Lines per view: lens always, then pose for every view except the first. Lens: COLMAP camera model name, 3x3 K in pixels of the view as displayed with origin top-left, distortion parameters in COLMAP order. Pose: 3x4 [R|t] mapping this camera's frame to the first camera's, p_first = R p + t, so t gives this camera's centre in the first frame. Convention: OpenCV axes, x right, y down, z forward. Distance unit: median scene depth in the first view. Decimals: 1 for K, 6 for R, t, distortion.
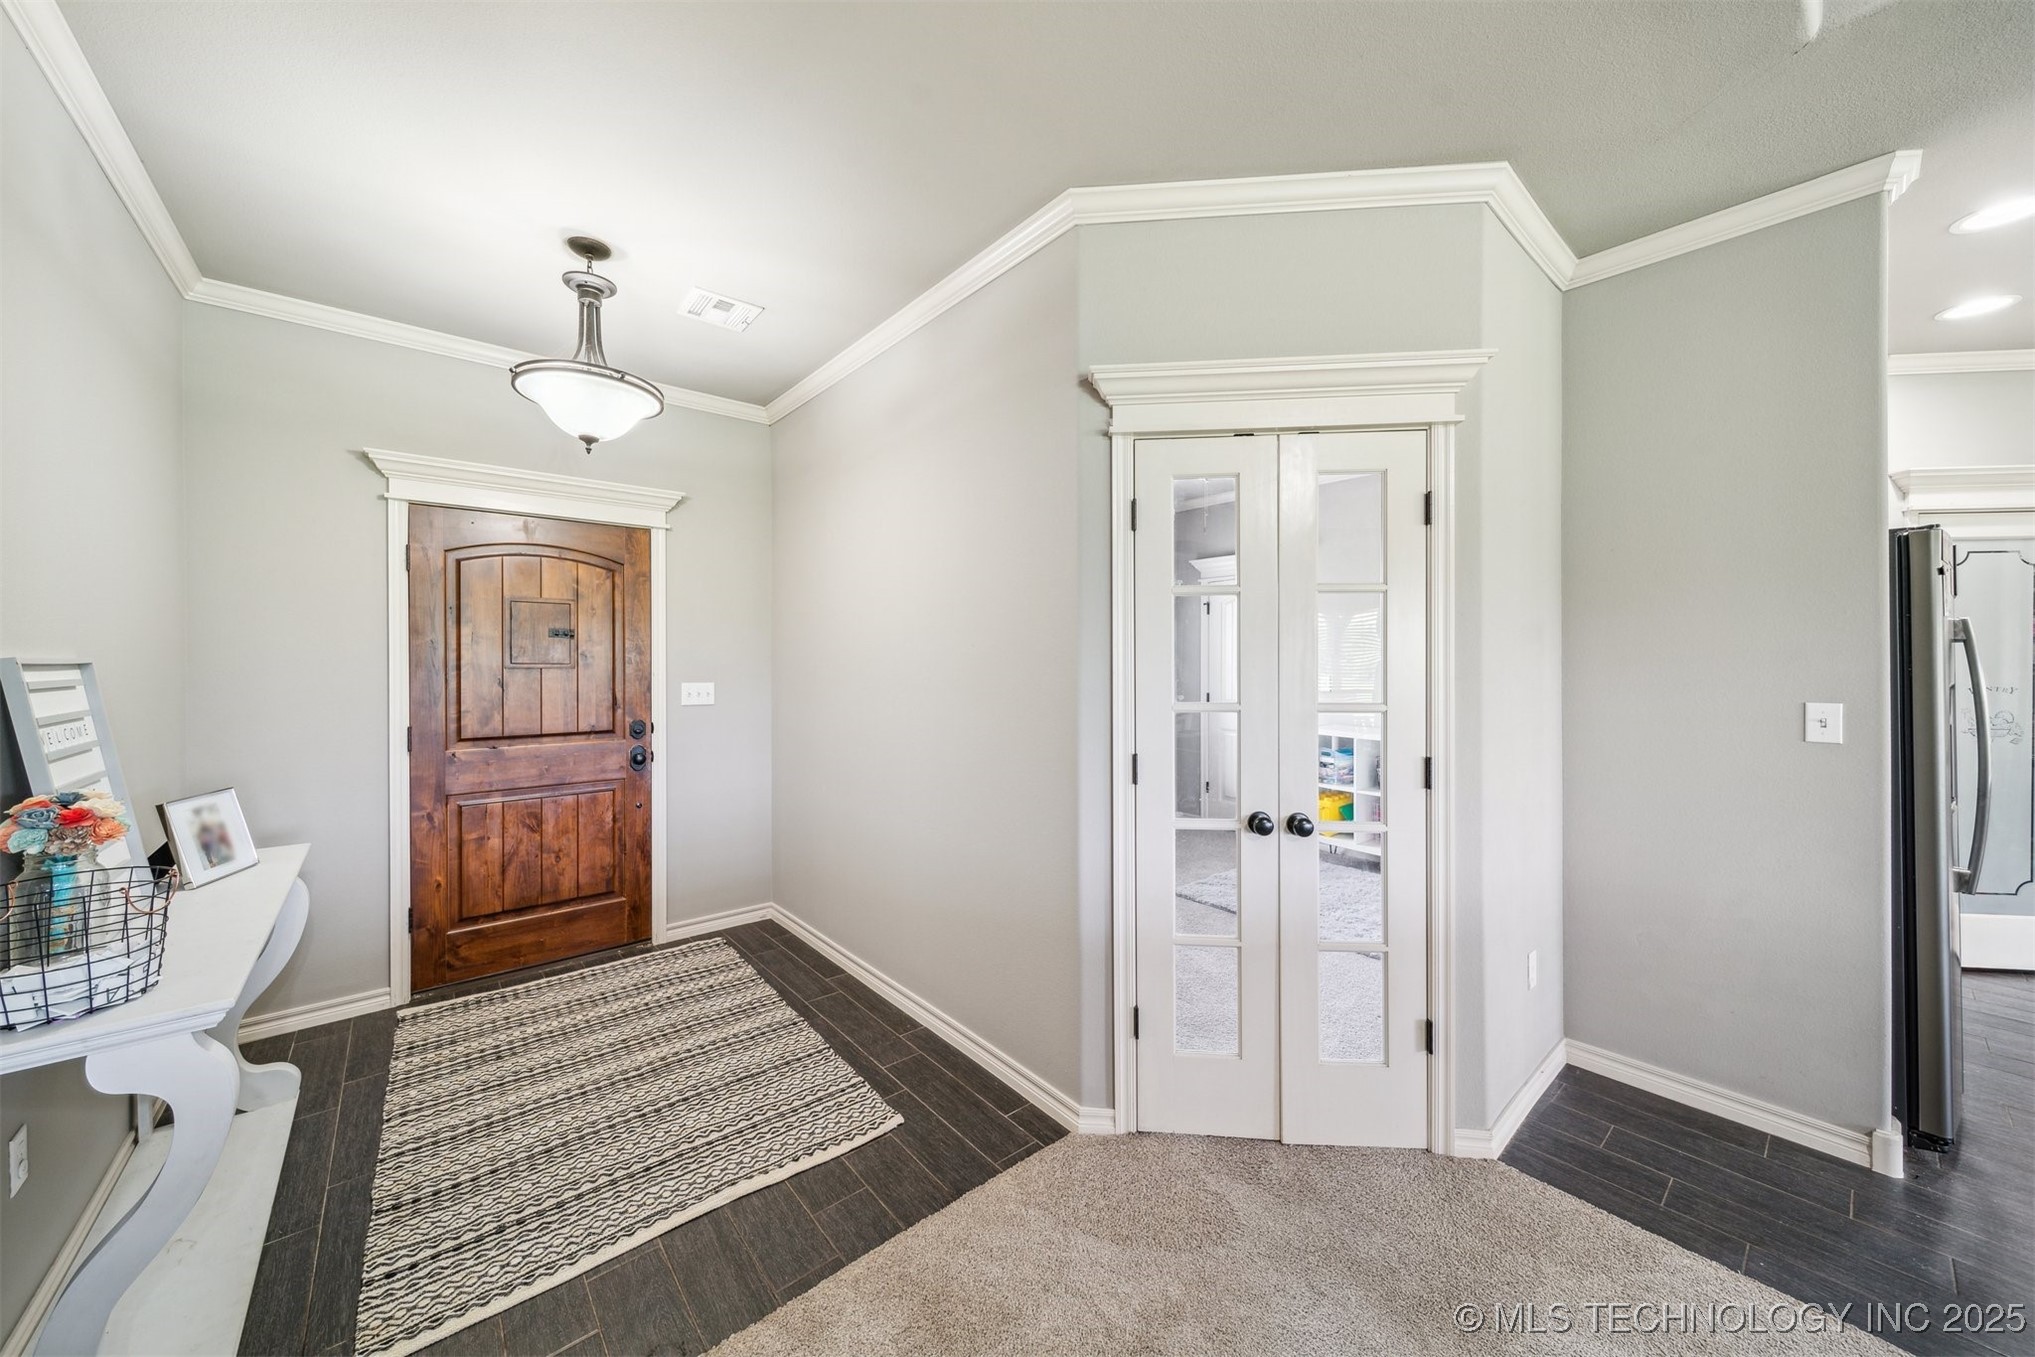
lens RADIAL K [[717.0, 0, 1002.3], [0, 717.0, 664.0], [0, 0, 1]] dist [0.005494, 0.000011]
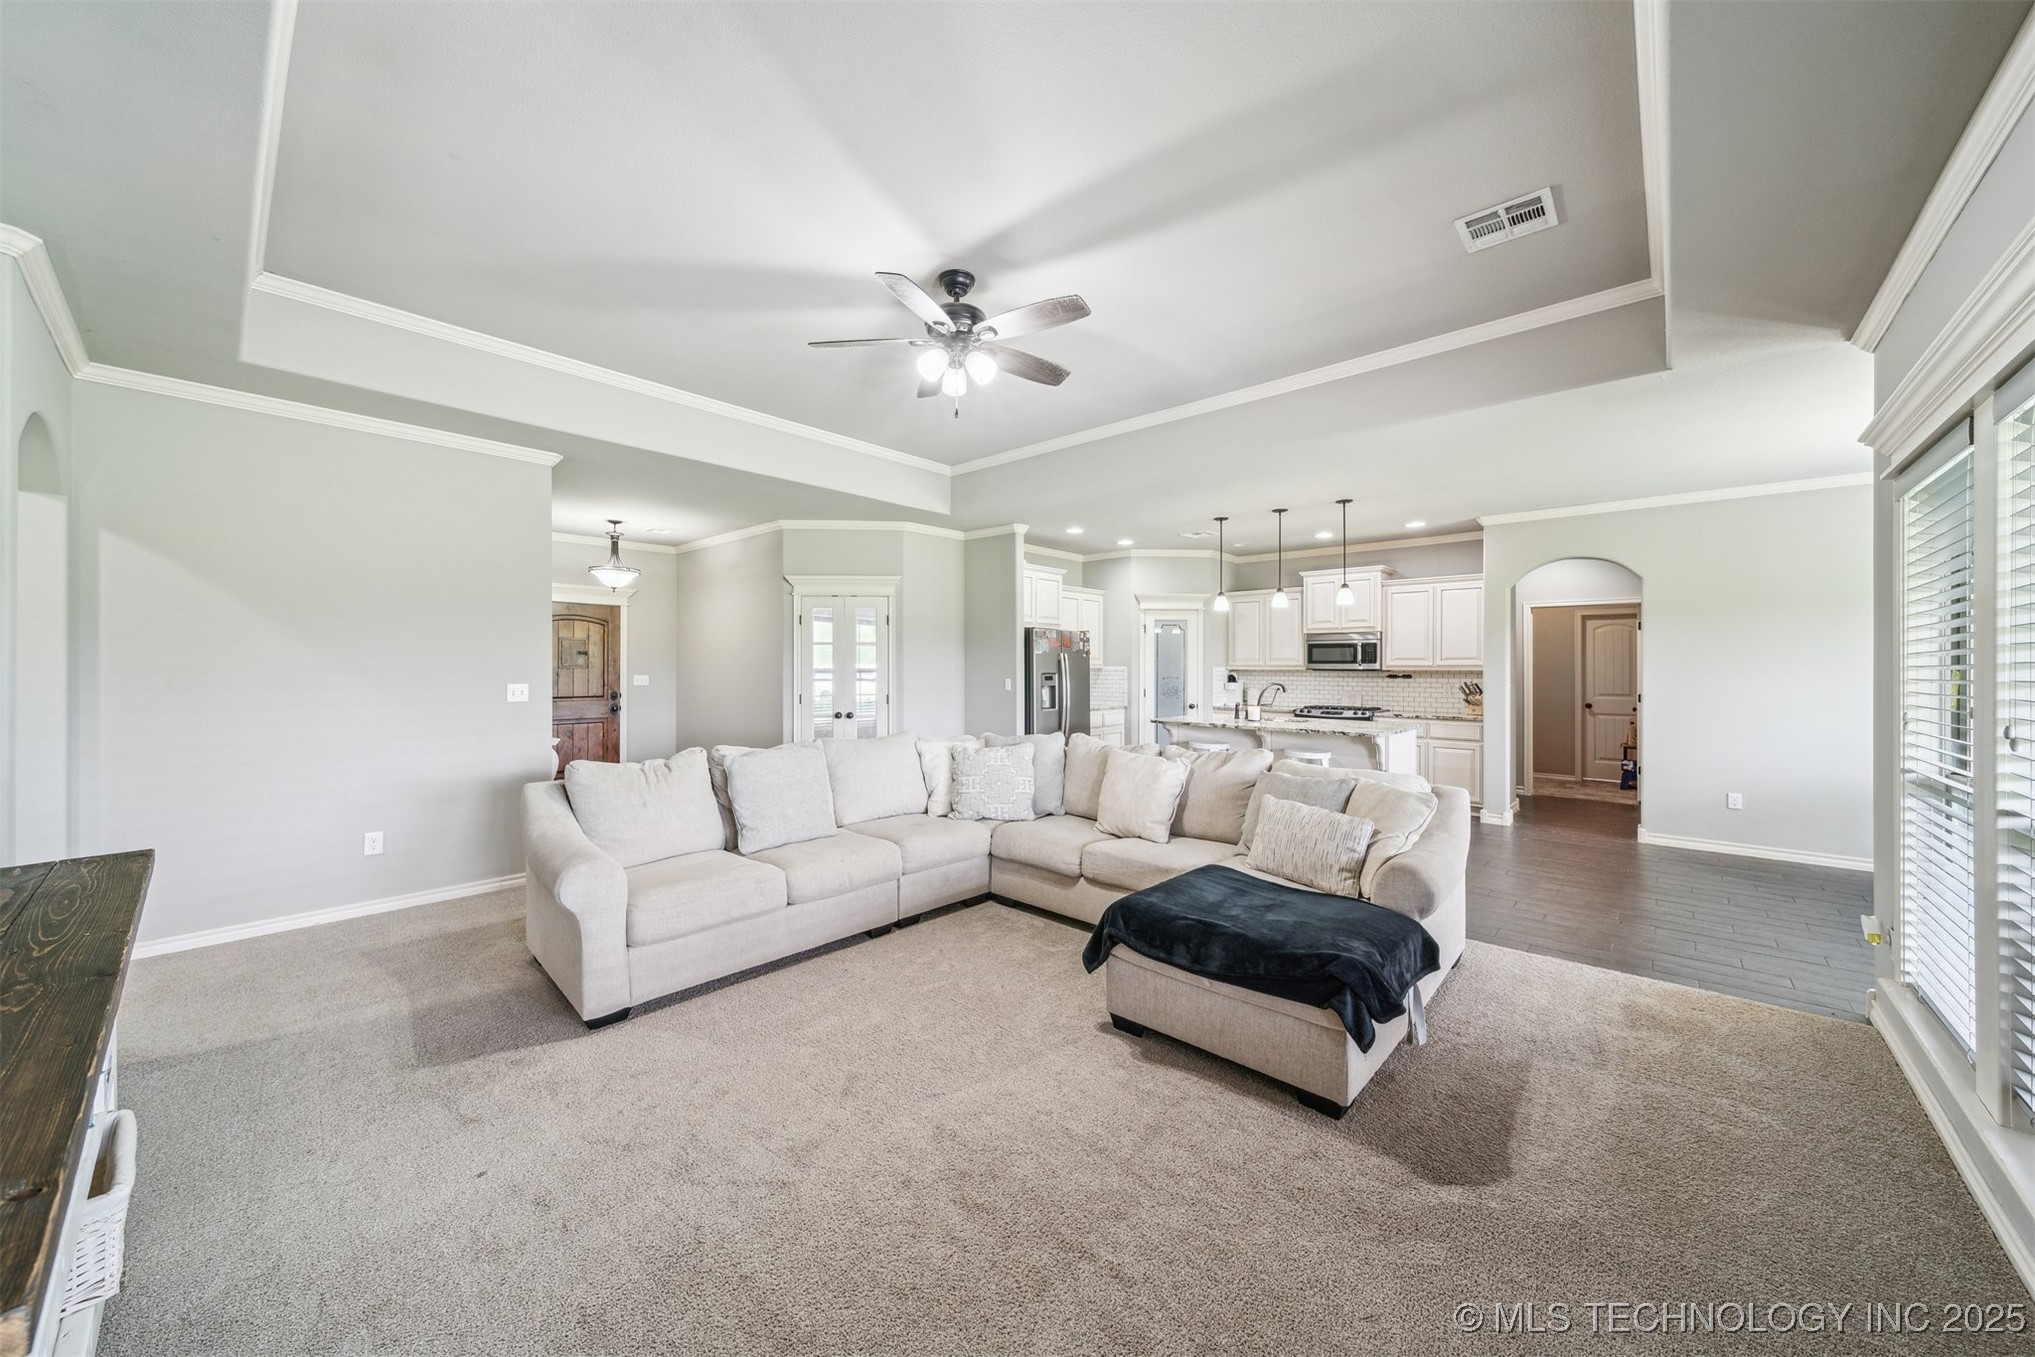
lens RADIAL K [[722.1, 0, 1002.2], [0, 722.1, 668.1], [0, 0, 1]] dist [0.006457, -0.000394]
pose [[0.990636, 0.003337, 0.136492, 0.441470], [-0.002651, 0.999983, -0.005205, 0.015030], [-0.136507, 0.004795, 0.990627, -1.616380]]
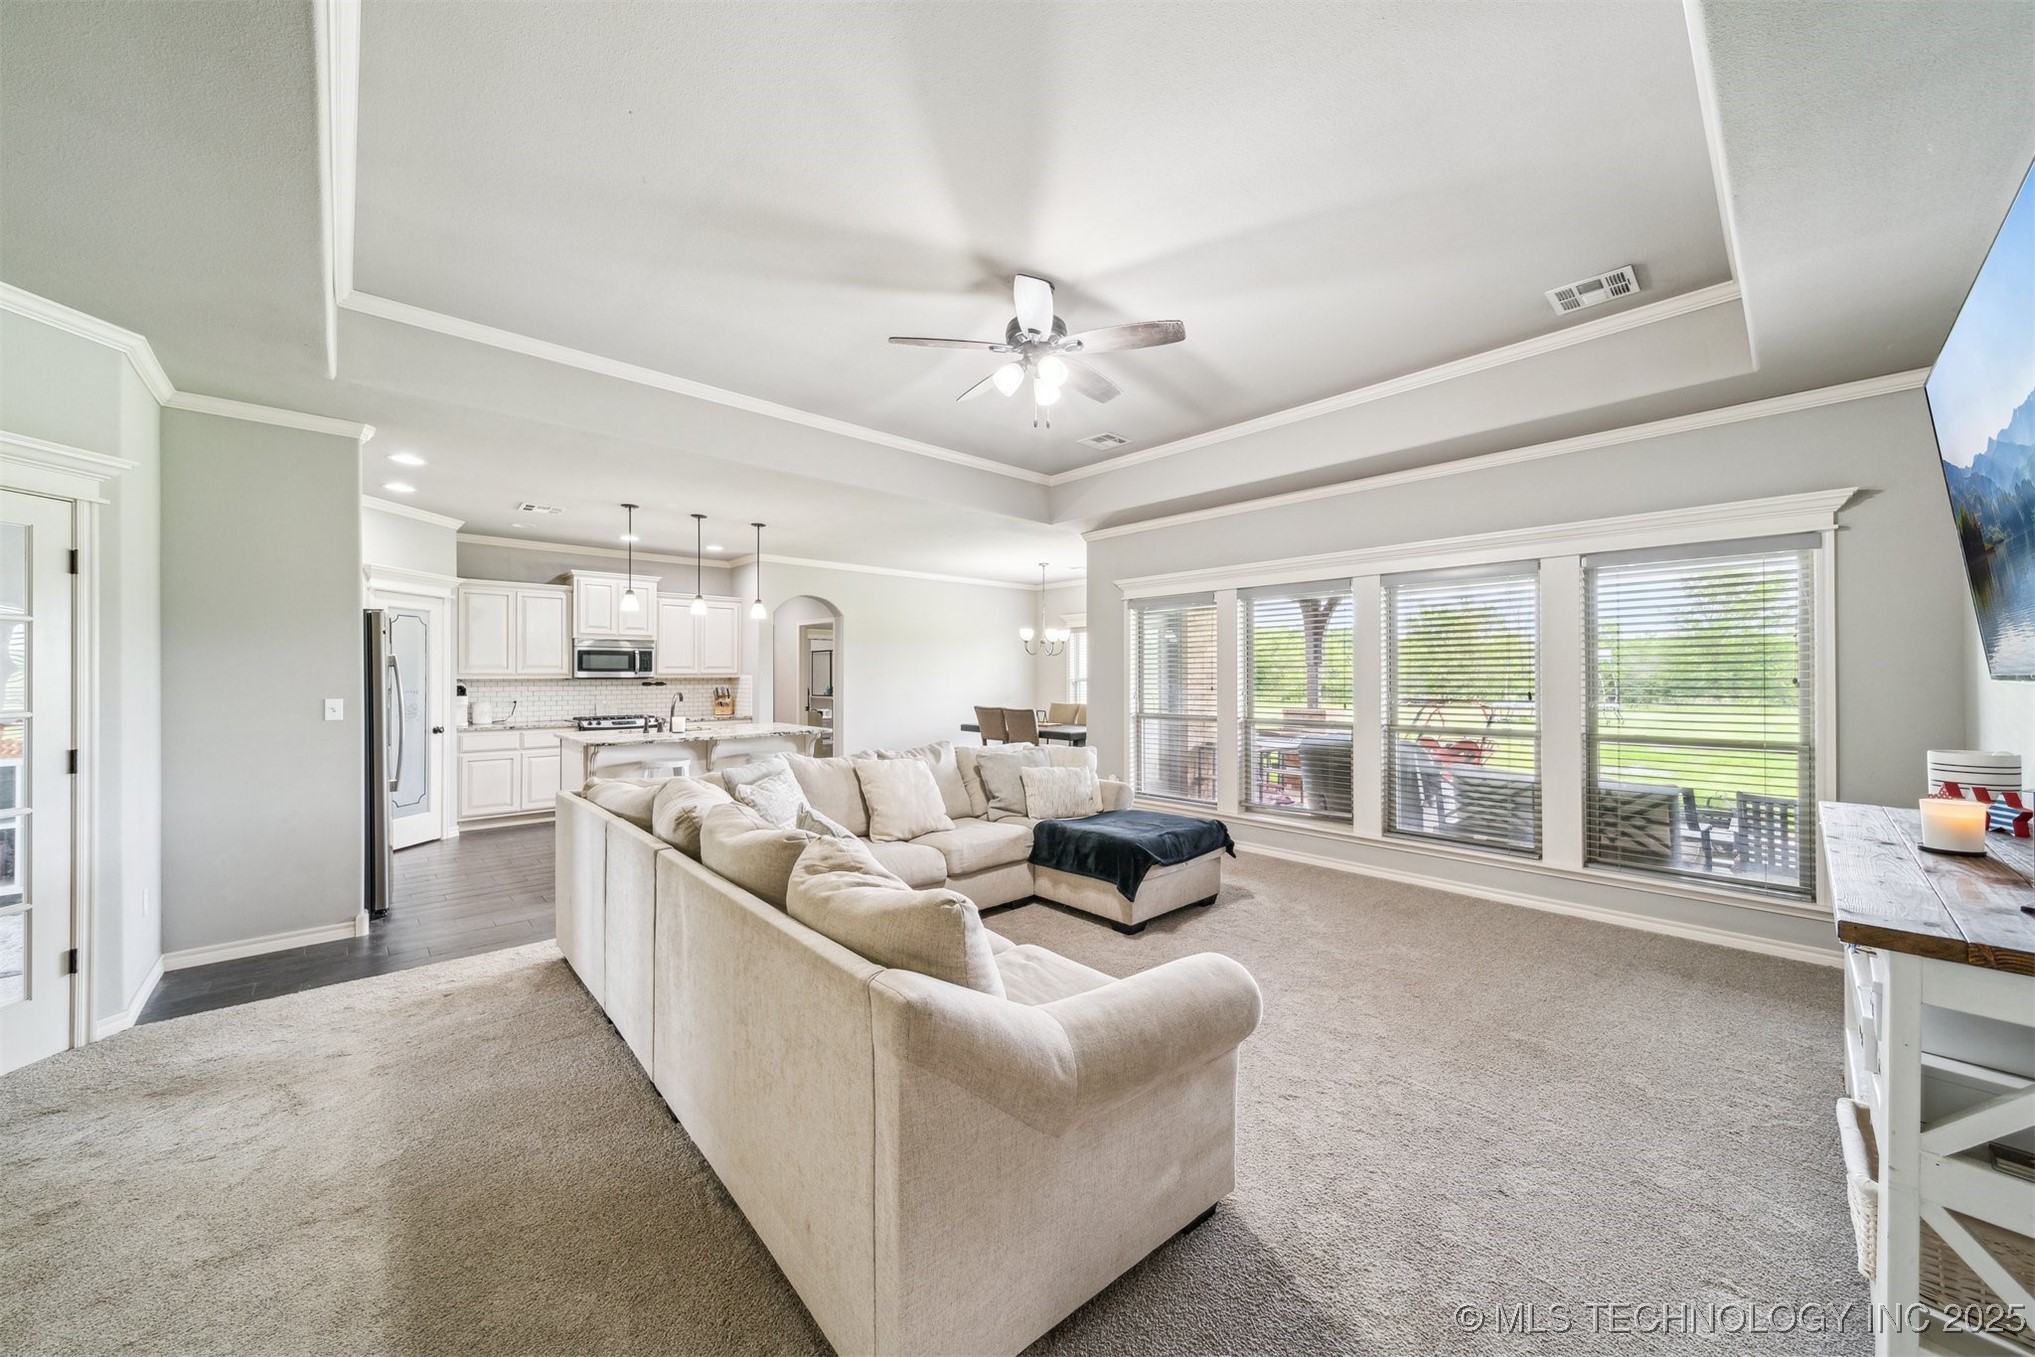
lens RADIAL K [[722.1, 0, 1002.2], [0, 722.1, 668.1], [0, 0, 1]] dist [0.006457, -0.000394]
pose [[-0.045593, 0.009400, 0.998916, -0.557176], [0.010282, 0.999907, -0.008940, 0.006624], [-0.998907, 0.009864, -0.045686, -0.436781]]
